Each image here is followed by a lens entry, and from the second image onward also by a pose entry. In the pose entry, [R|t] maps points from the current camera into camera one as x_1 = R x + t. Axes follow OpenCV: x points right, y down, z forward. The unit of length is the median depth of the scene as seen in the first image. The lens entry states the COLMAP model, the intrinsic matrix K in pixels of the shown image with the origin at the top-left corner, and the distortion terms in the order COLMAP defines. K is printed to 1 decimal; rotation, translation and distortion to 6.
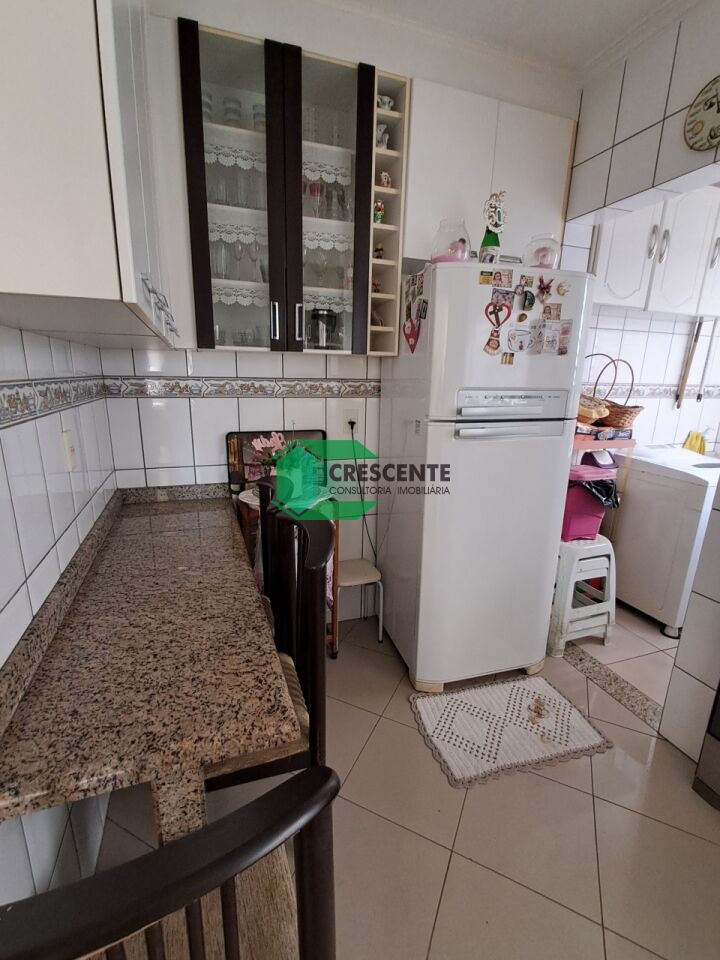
lens RADIAL K [[437.1, 0, 359.4], [0, 437.1, 481.2], [0, 0, 1]] dist [-0.007550, 0.001470]
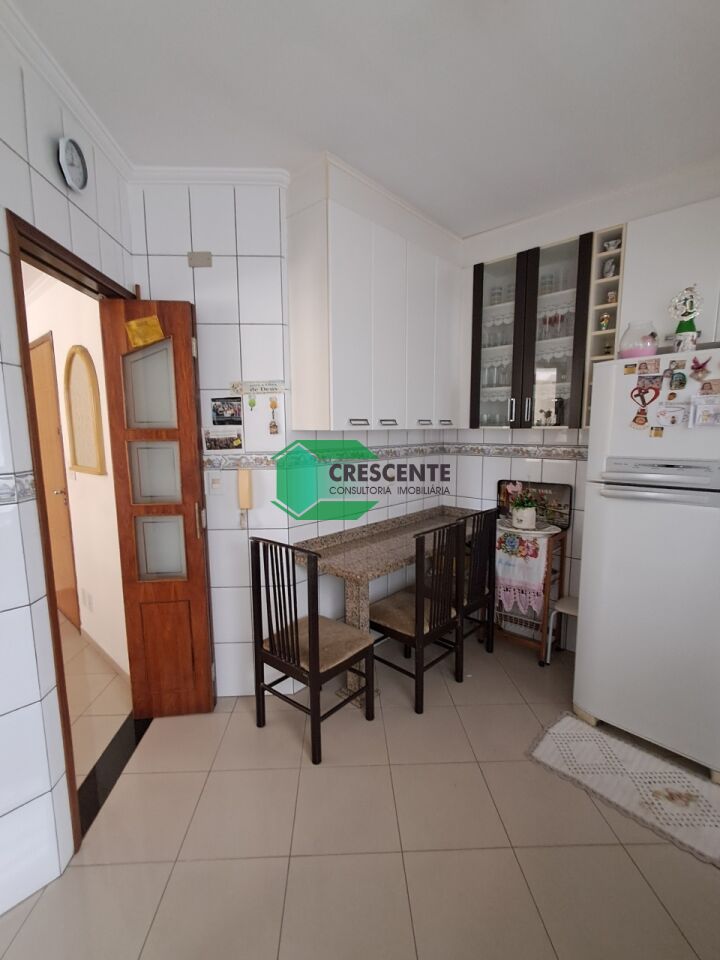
lens RADIAL K [[437.1, 0, 354.4], [0, 437.1, 481.5], [0, 0, 1]] dist [-0.007550, 0.001470]
pose [[0.458634, 0.088228, -0.884234, 1.008425], [-0.202376, 0.979281, -0.007257, 0.011529], [0.865274, 0.182276, 0.466987, -0.185511]]
